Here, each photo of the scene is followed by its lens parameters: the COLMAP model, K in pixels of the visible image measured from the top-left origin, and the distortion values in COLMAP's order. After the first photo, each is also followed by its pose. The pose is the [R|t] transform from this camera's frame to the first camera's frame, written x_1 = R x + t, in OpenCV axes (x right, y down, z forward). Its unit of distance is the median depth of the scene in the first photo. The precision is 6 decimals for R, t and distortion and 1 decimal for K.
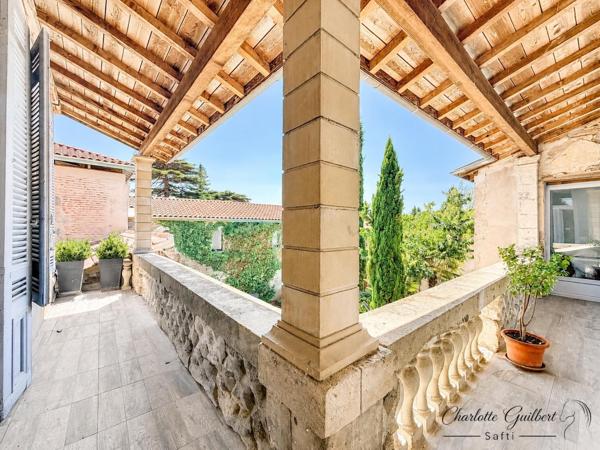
lens RADIAL K [[243.7, 0, 299.8], [0, 243.7, 224.4], [0, 0, 1]] dist [-0.003174, -0.000050]
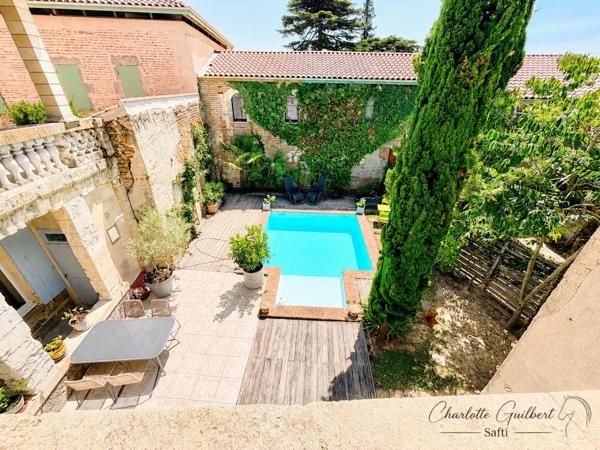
lens RADIAL K [[243.7, 0, 298.8], [0, 243.7, 226.3], [0, 0, 1]] dist [-0.003174, -0.000050]
pose [[0.801510, 0.302200, -0.516001, 0.210148], [-0.003861, 0.865502, 0.500890, -0.002303], [0.597969, -0.399476, 0.694875, 0.228648]]
